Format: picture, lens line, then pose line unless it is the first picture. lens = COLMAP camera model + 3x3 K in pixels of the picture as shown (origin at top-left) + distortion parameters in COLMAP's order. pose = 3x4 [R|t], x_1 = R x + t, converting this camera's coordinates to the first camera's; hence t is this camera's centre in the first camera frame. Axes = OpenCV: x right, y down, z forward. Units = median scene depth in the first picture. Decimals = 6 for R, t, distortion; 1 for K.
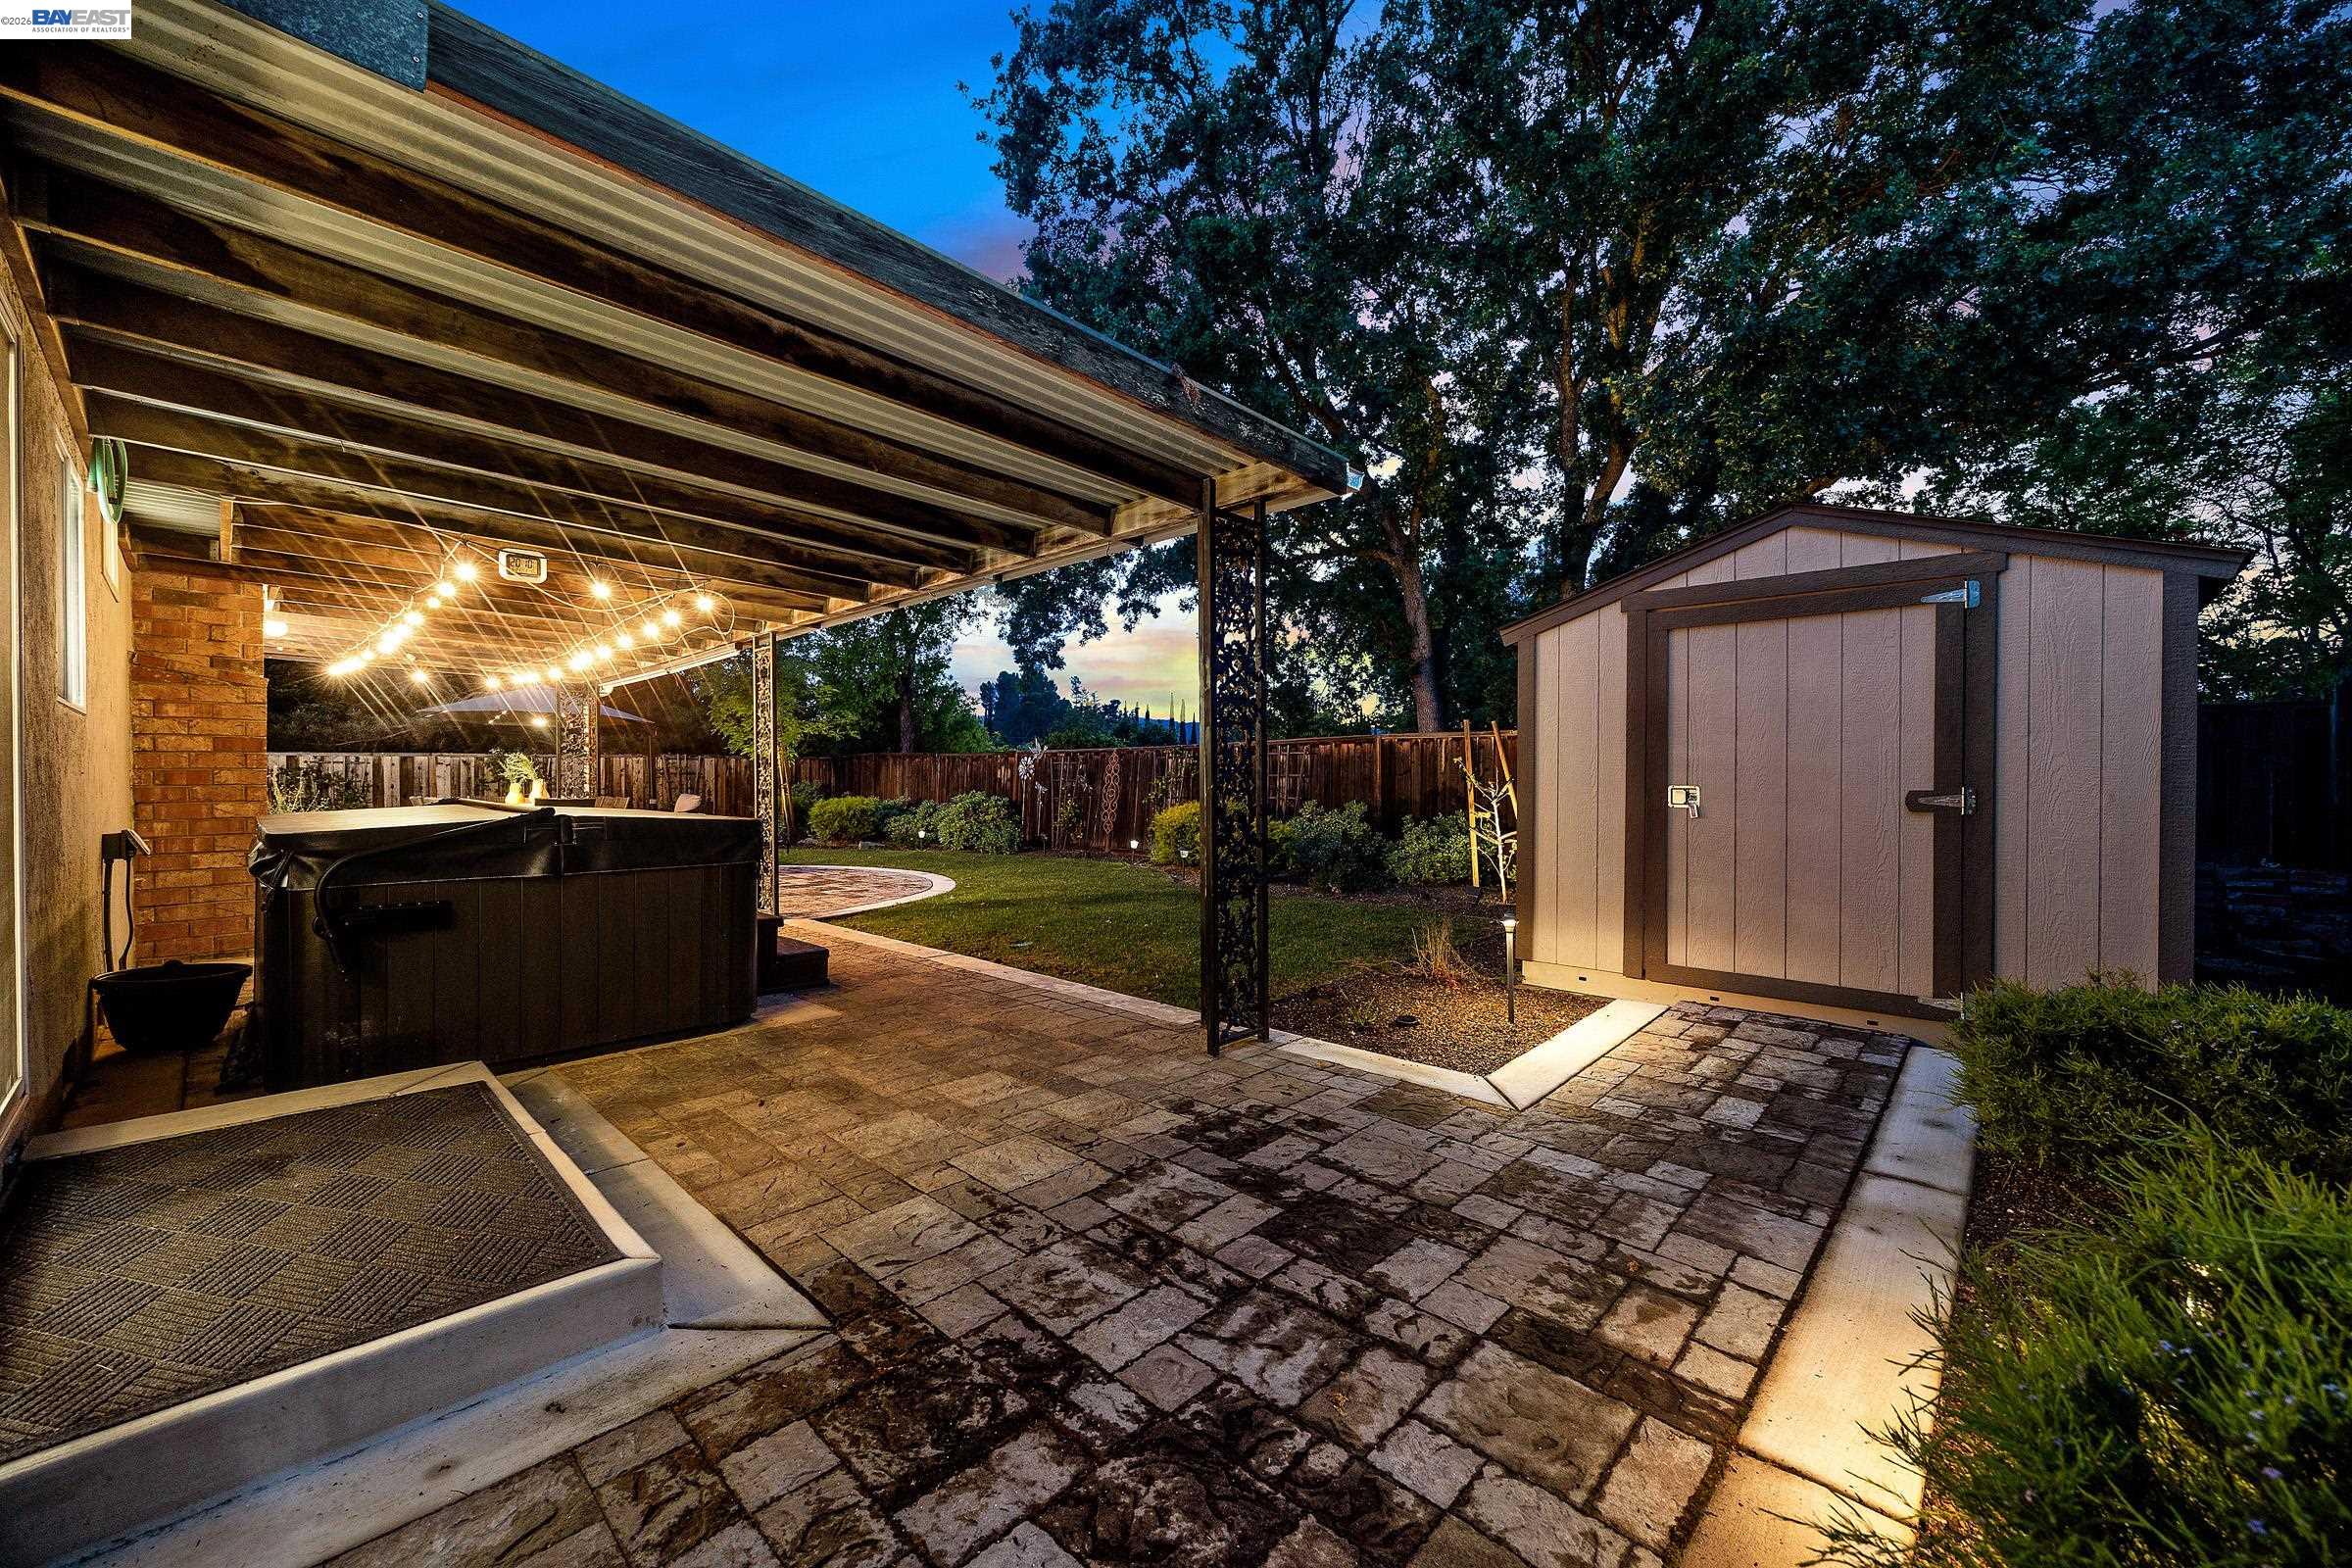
lens RADIAL K [[913.8, 0, 1176.0], [0, 913.8, 784.0], [0, 0, 1]] dist [-0.001081, -0.000112]
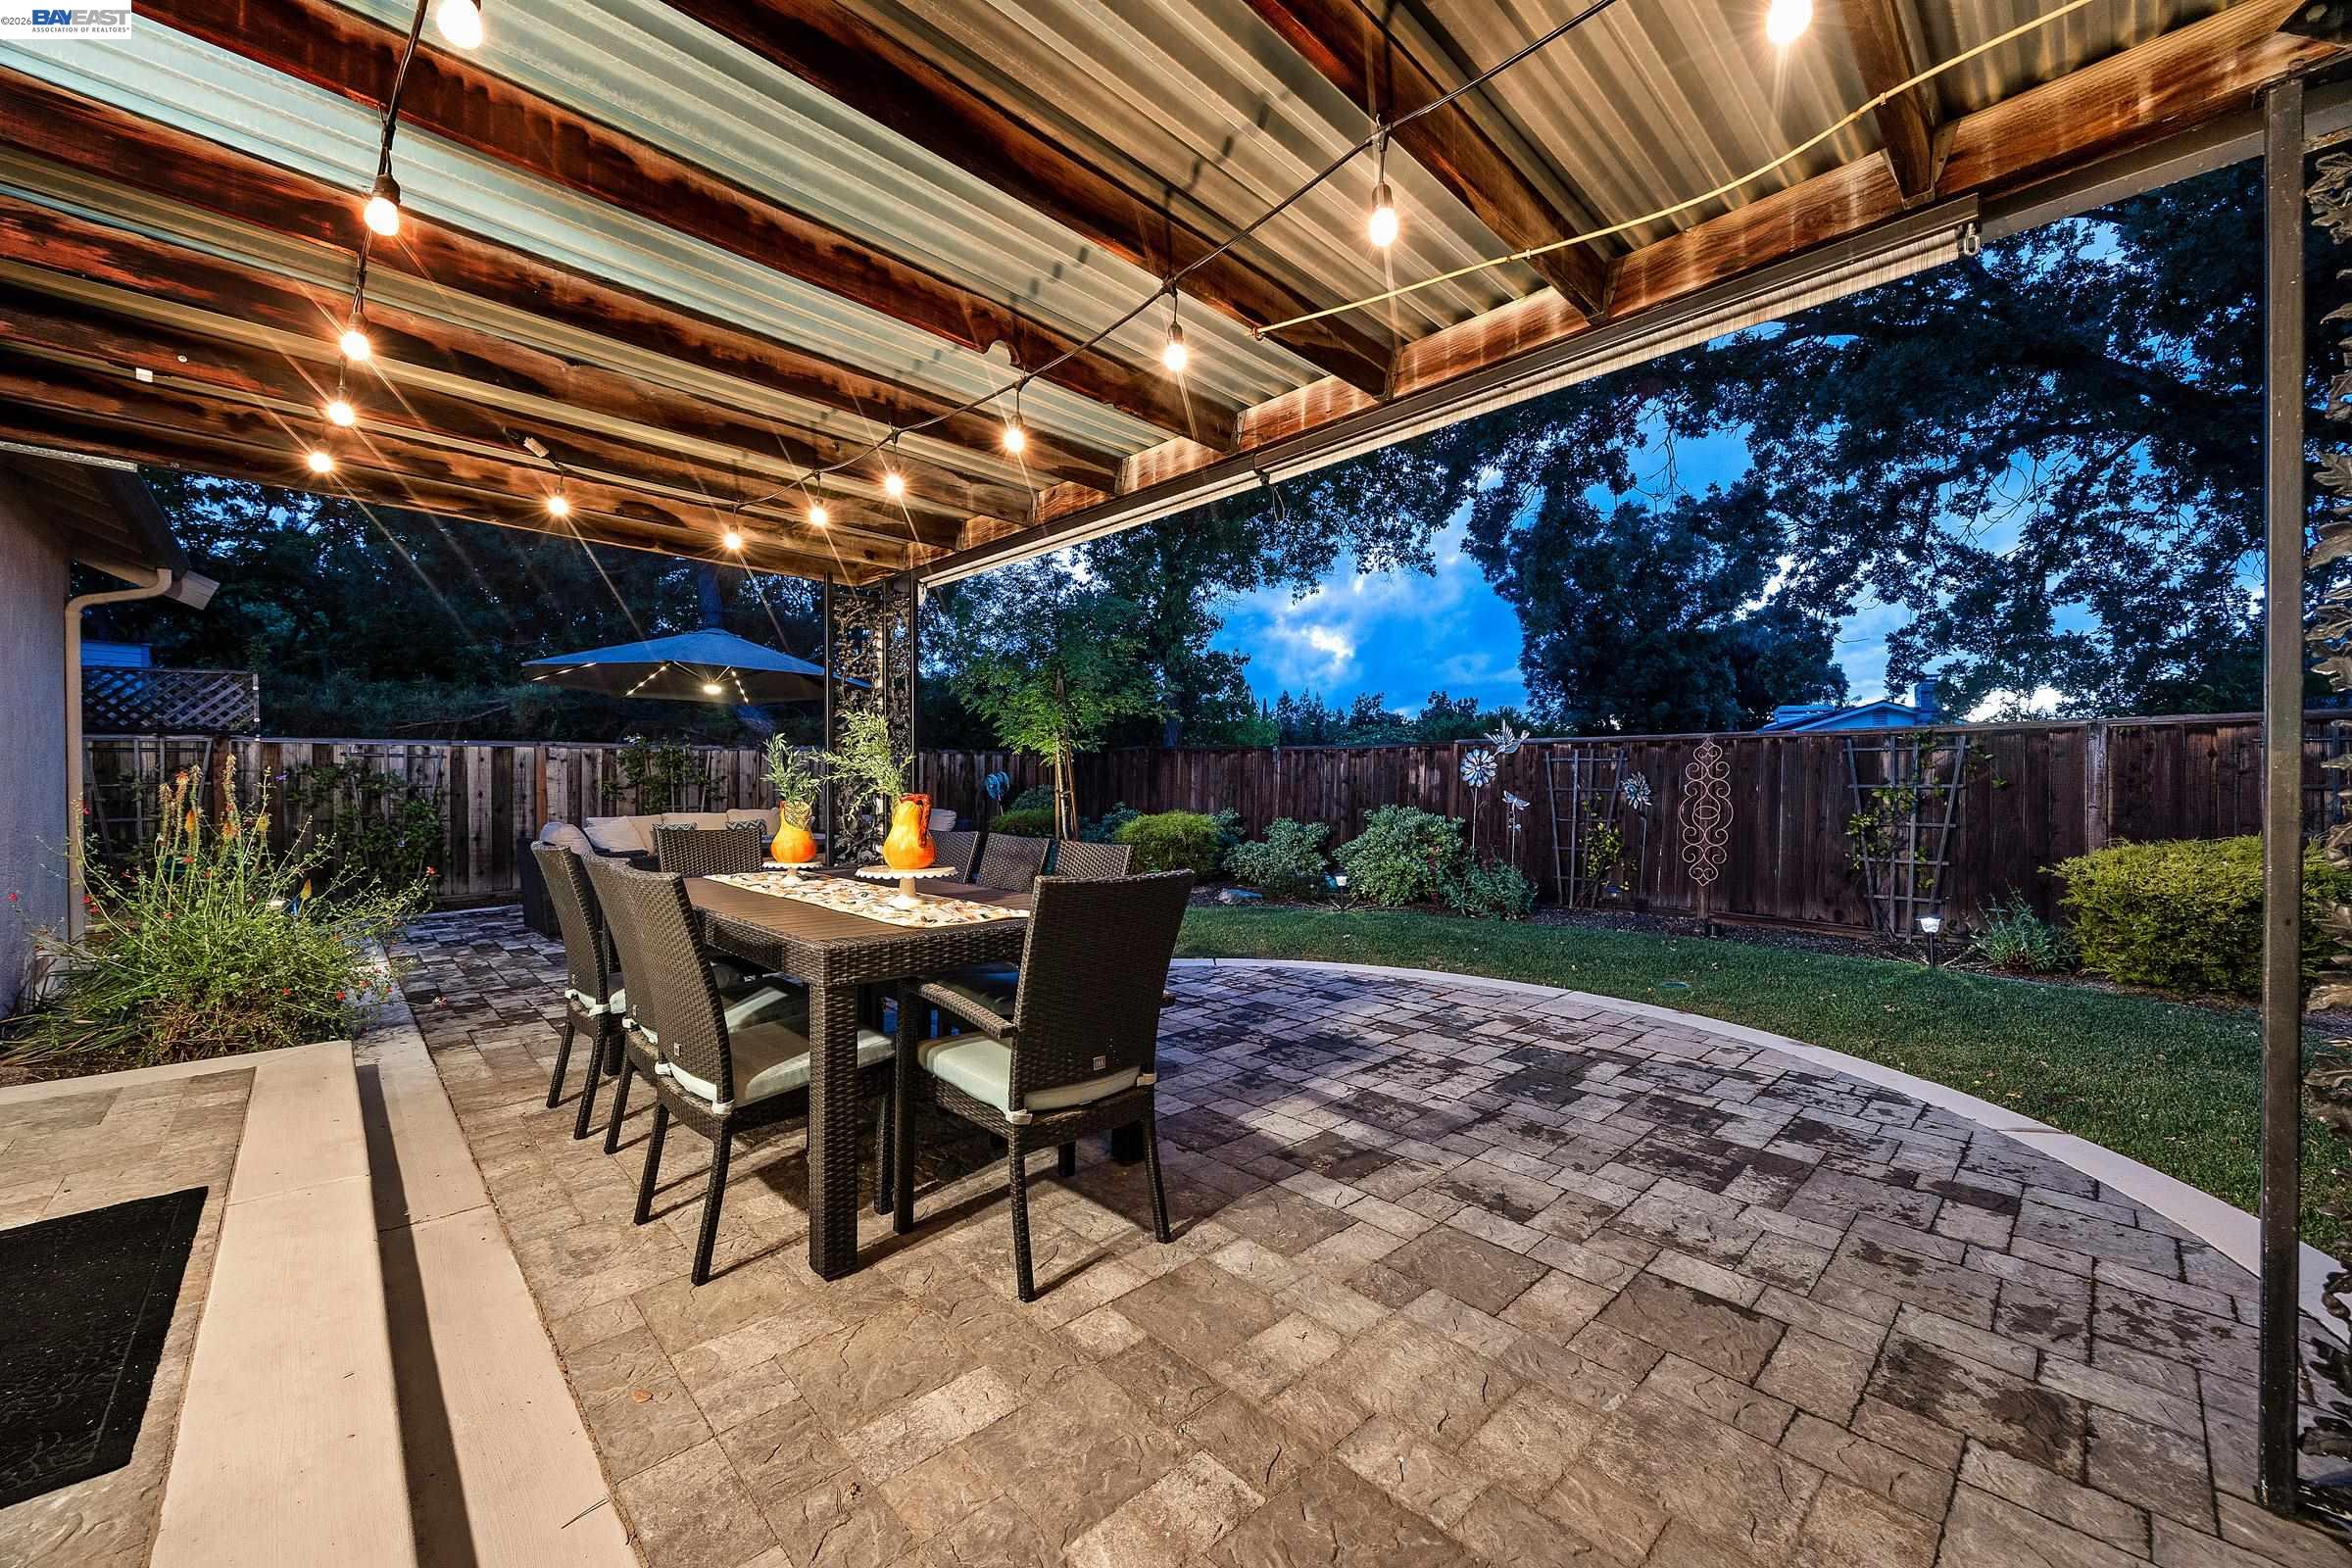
lens RADIAL K [[913.8, 0, 1176.0], [0, 913.8, 784.0], [0, 0, 1]] dist [-0.001081, -0.000112]
pose [[0.998605, 0.003758, -0.052659, -0.347957], [-0.003798, 0.999993, -0.000666, -0.006002], [0.052656, 0.000865, 0.998612, 0.398266]]
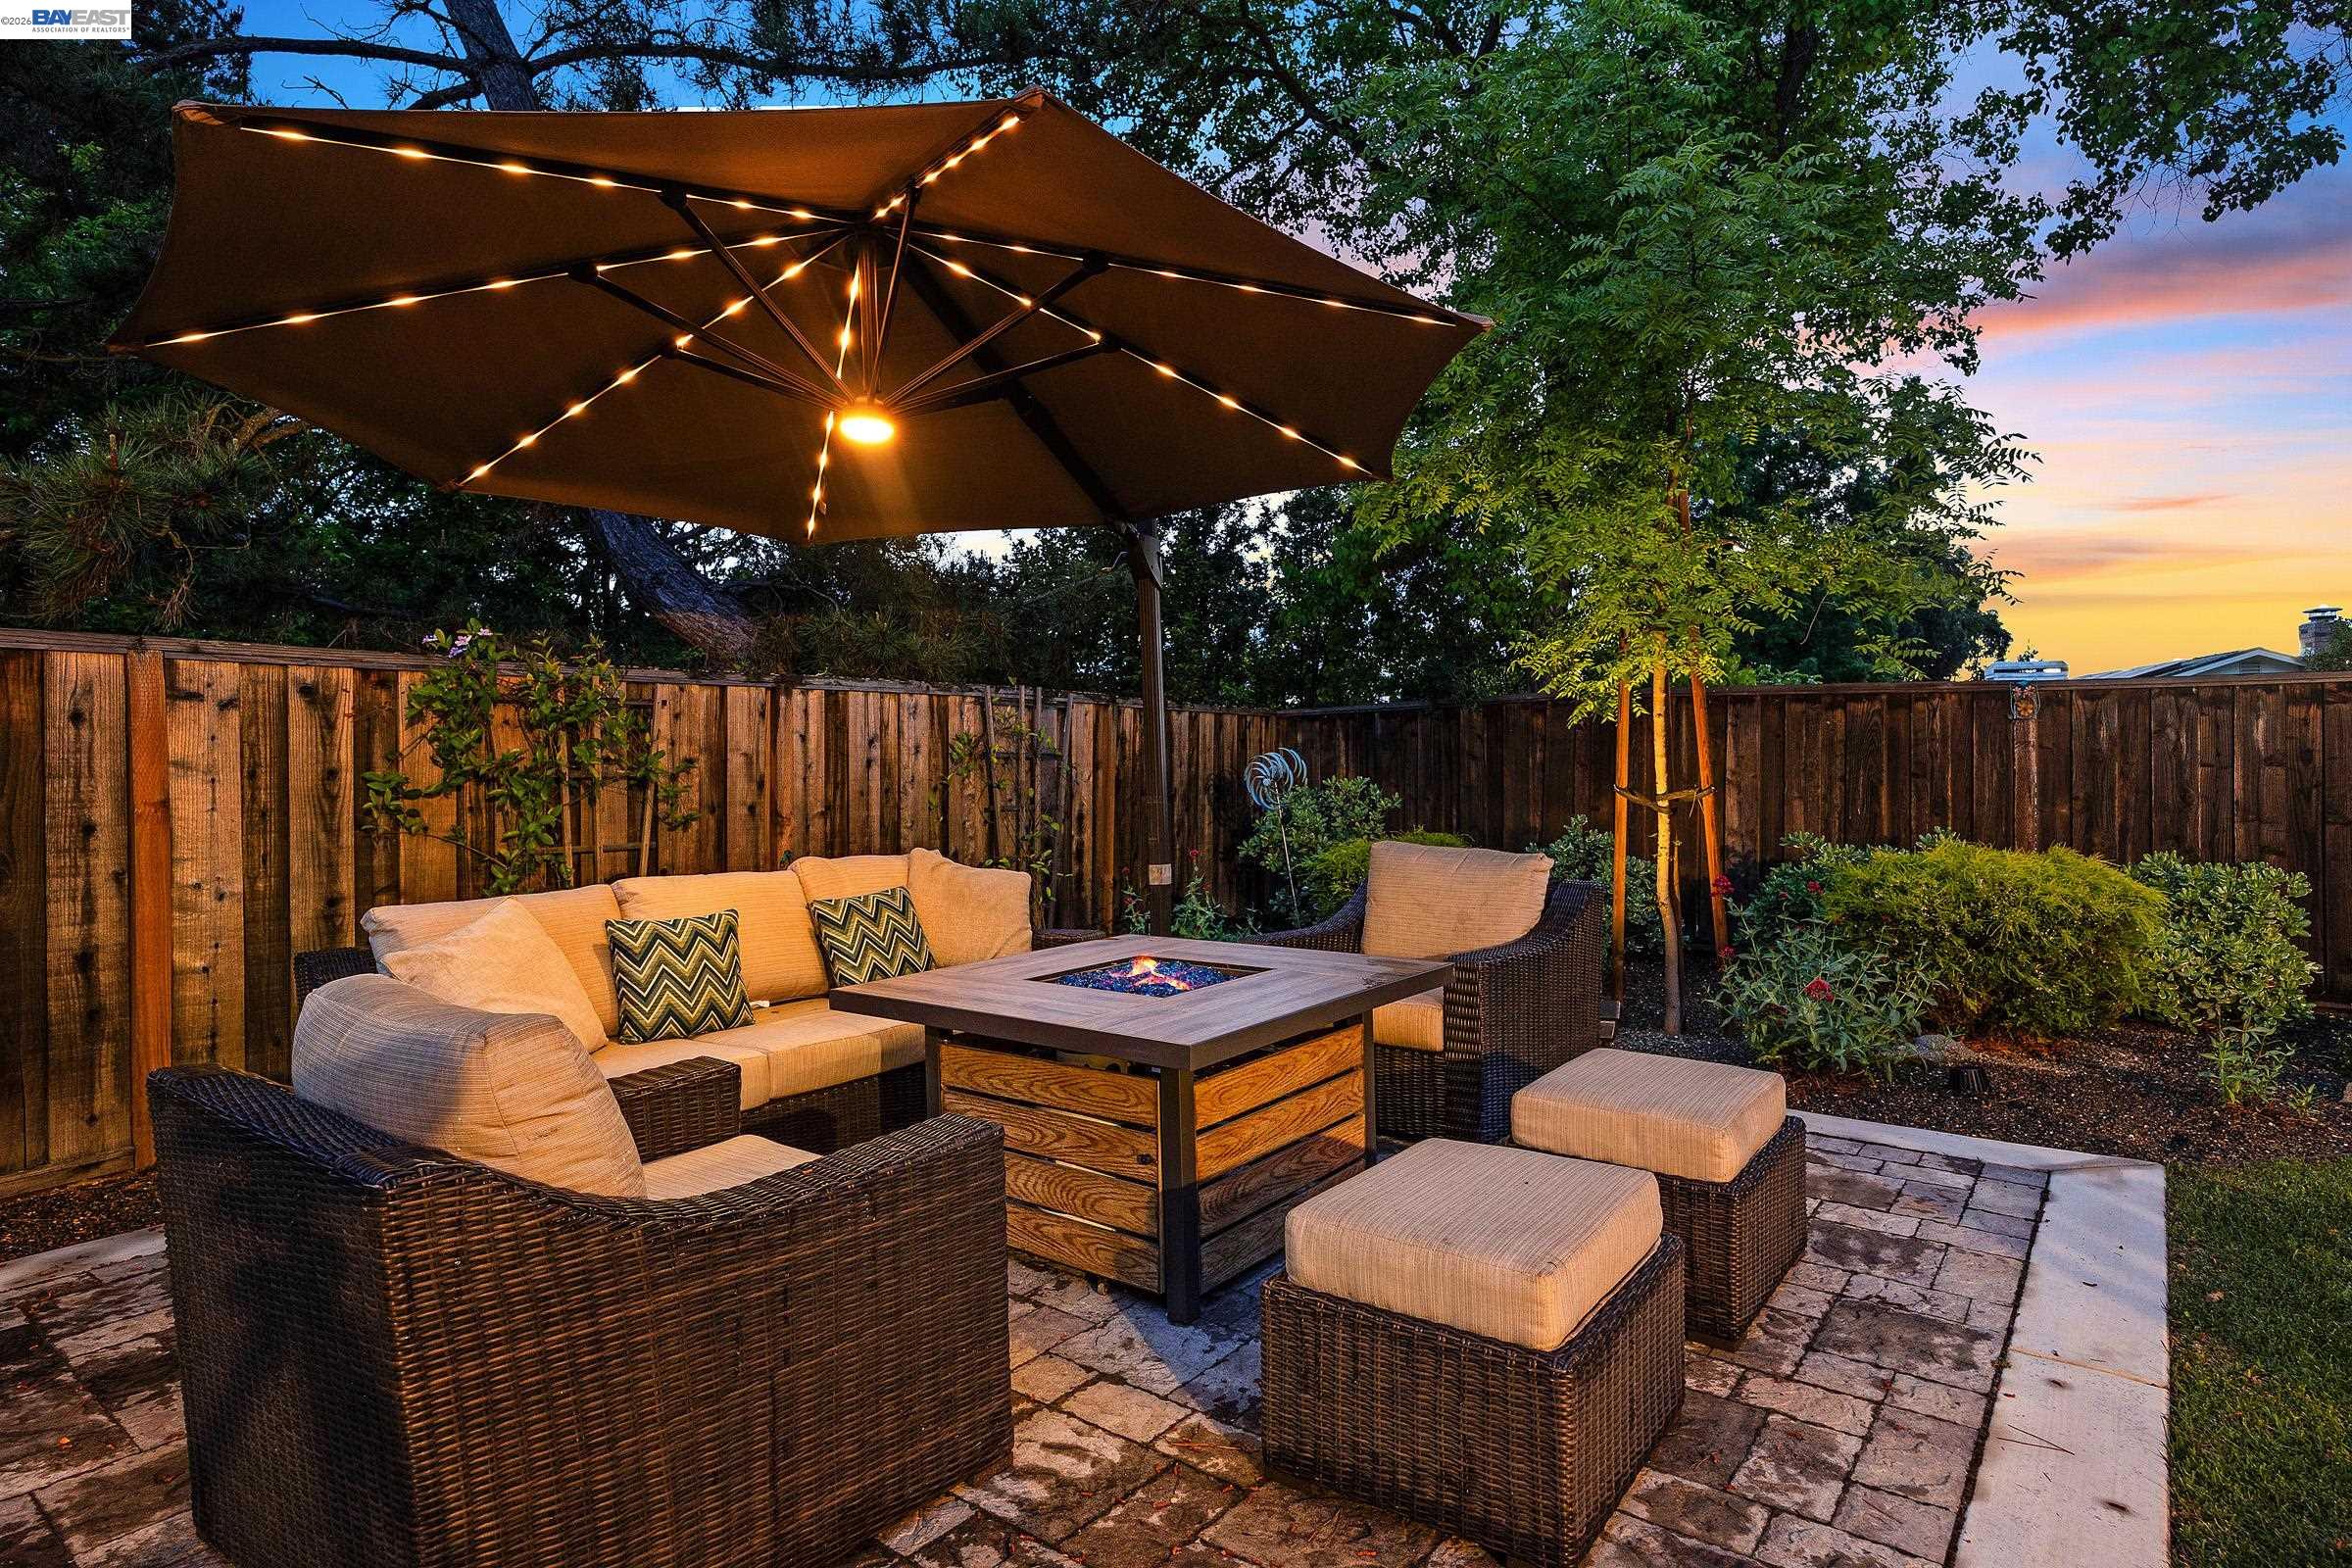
lens RADIAL K [[1273.4, 0, 1176.0], [0, 1273.4, 784.0], [0, 0, 1]] dist [-0.002351, -0.000323]
pose [[0.994791, -0.003055, 0.101890, -0.654178], [0.002833, 0.999993, 0.002324, -0.004654], [-0.101897, -0.002023, 0.994793, 0.746572]]
